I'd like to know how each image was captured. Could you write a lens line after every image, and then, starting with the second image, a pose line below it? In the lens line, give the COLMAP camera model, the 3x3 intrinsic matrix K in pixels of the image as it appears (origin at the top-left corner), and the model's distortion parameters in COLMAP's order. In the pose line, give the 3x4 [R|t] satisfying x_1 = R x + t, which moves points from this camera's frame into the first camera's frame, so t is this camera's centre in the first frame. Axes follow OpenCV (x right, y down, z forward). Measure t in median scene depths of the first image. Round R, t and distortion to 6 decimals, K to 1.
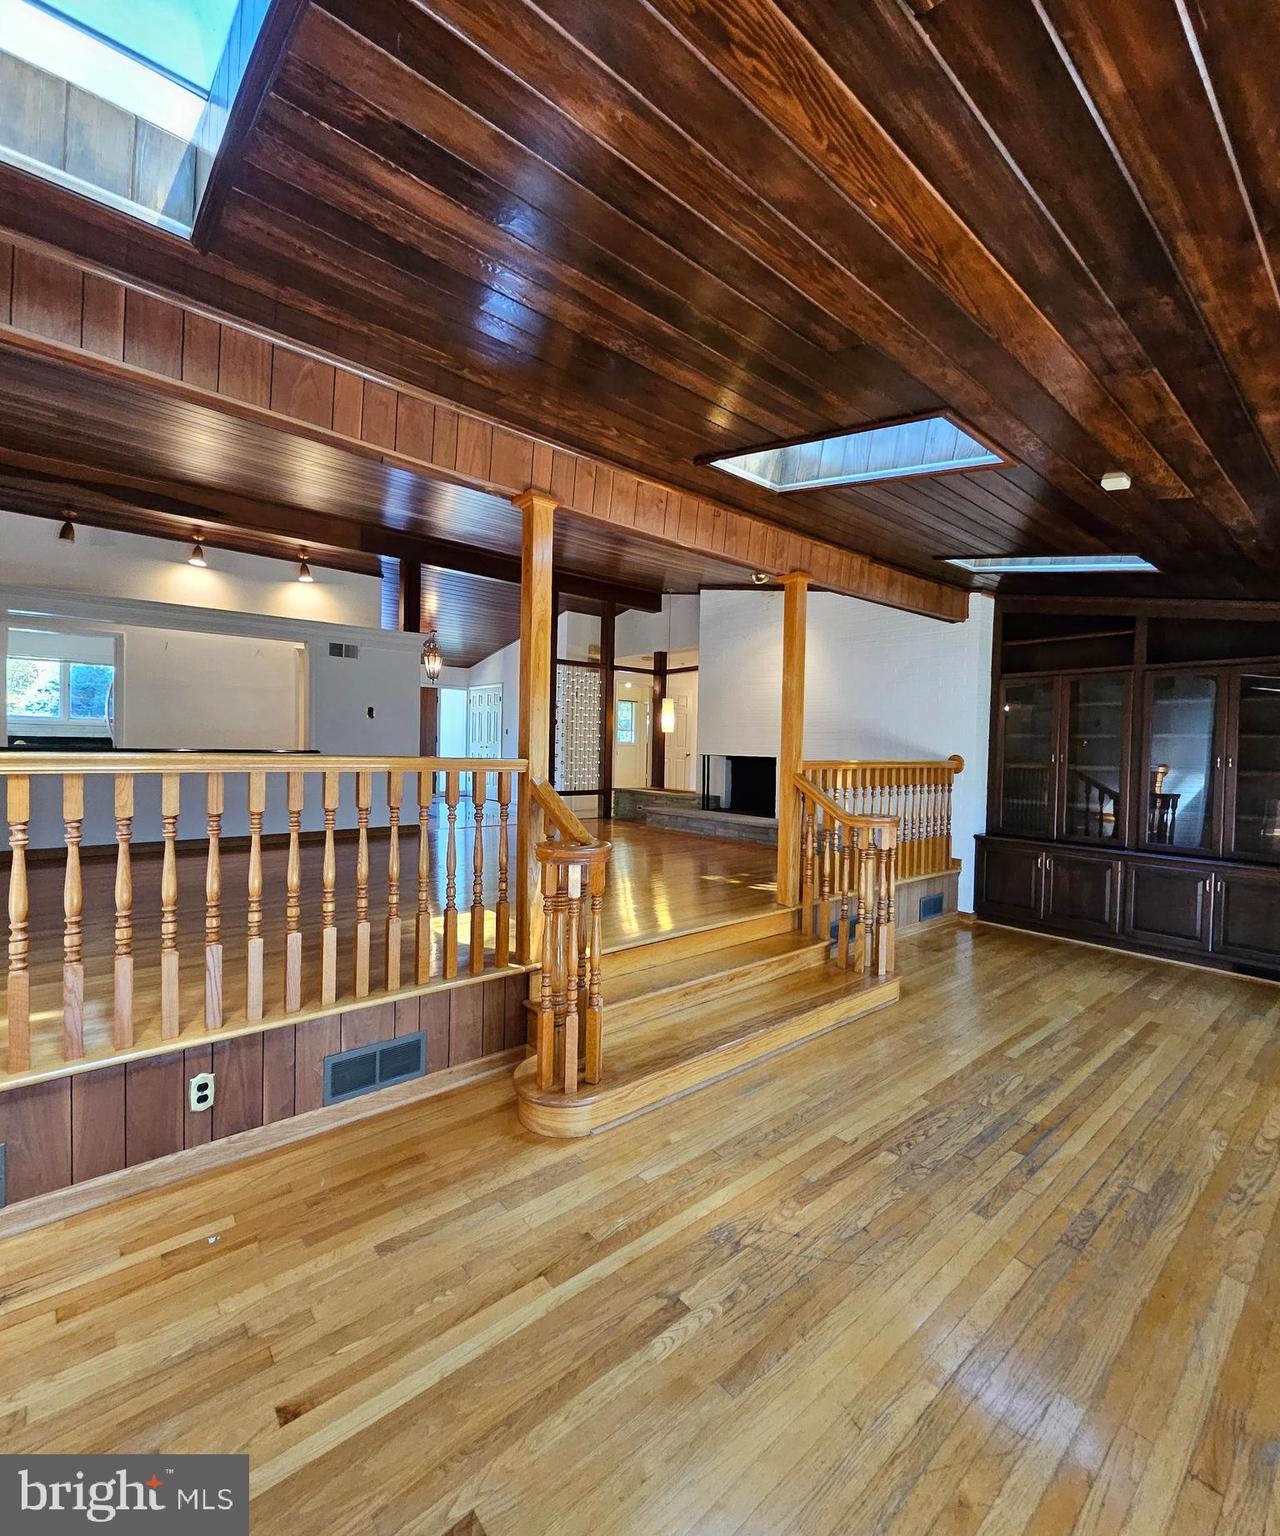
lens RADIAL K [[667.9, 0, 646.4], [0, 667.9, 767.1], [0, 0, 1]] dist [0.001947, -0.001421]
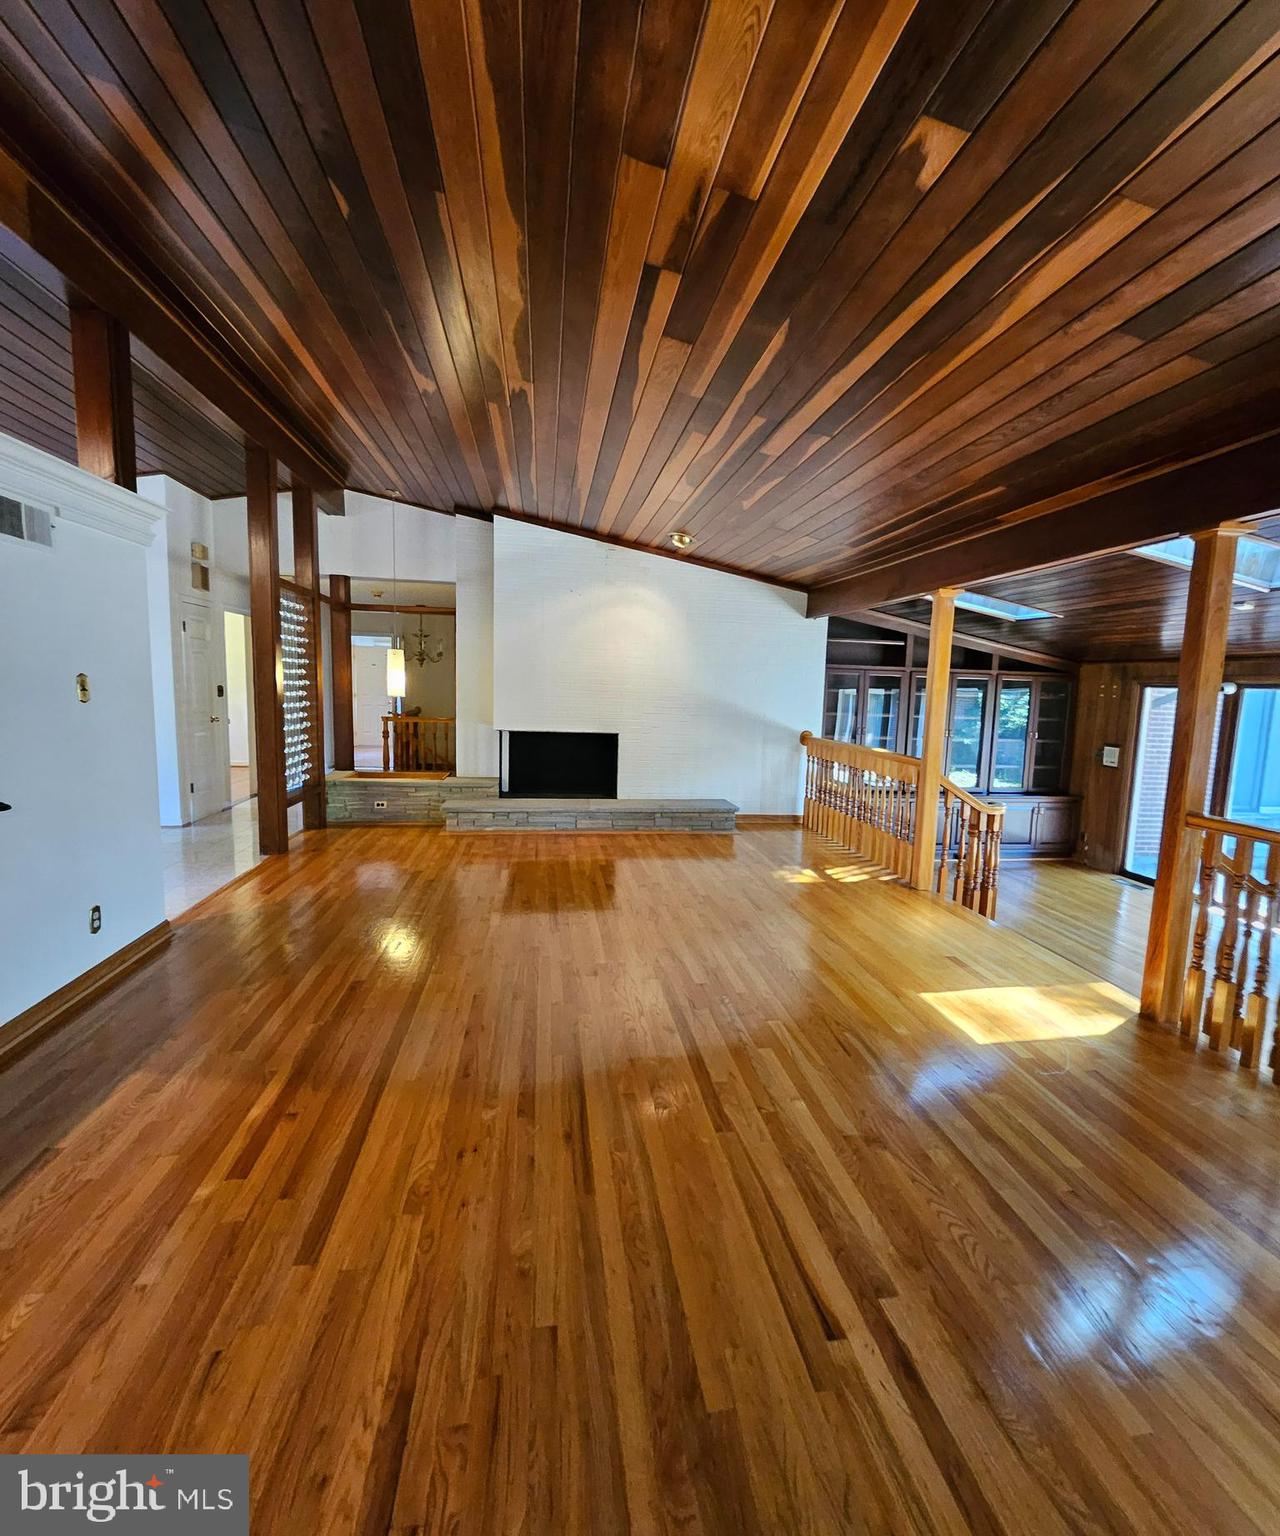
lens RADIAL K [[667.9, 0, 645.1], [0, 667.9, 768.1], [0, 0, 1]] dist [0.001947, -0.001421]
pose [[0.531238, -0.102938, 0.840946, -1.362710], [0.004103, 0.992892, 0.118946, -0.184891], [-0.847212, -0.059738, 0.527885, 1.175196]]
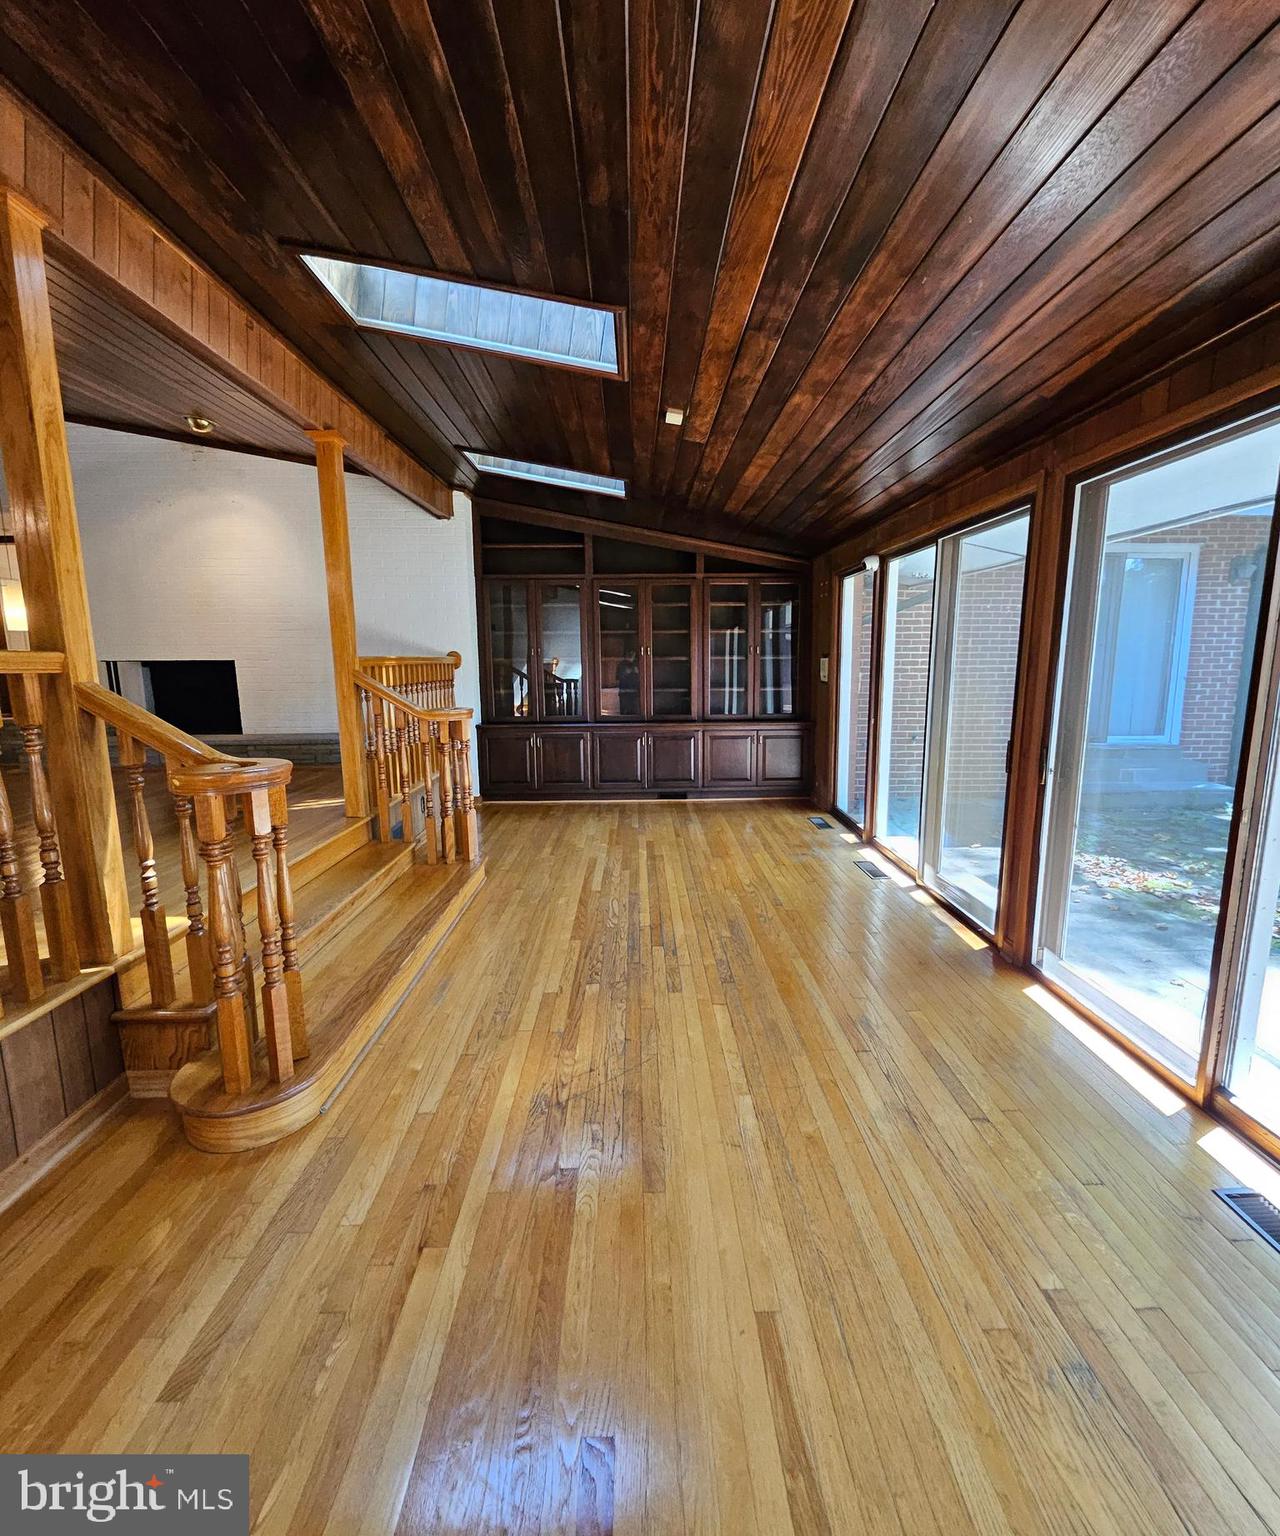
lens RADIAL K [[667.9, 0, 652.9], [0, 667.9, 769.2], [0, 0, 1]] dist [0.001947, -0.001421]
pose [[0.631361, -0.150674, 0.760710, -0.316114], [0.042318, 0.986176, 0.160209, 0.018881], [-0.774333, -0.068958, 0.629009, 0.165493]]
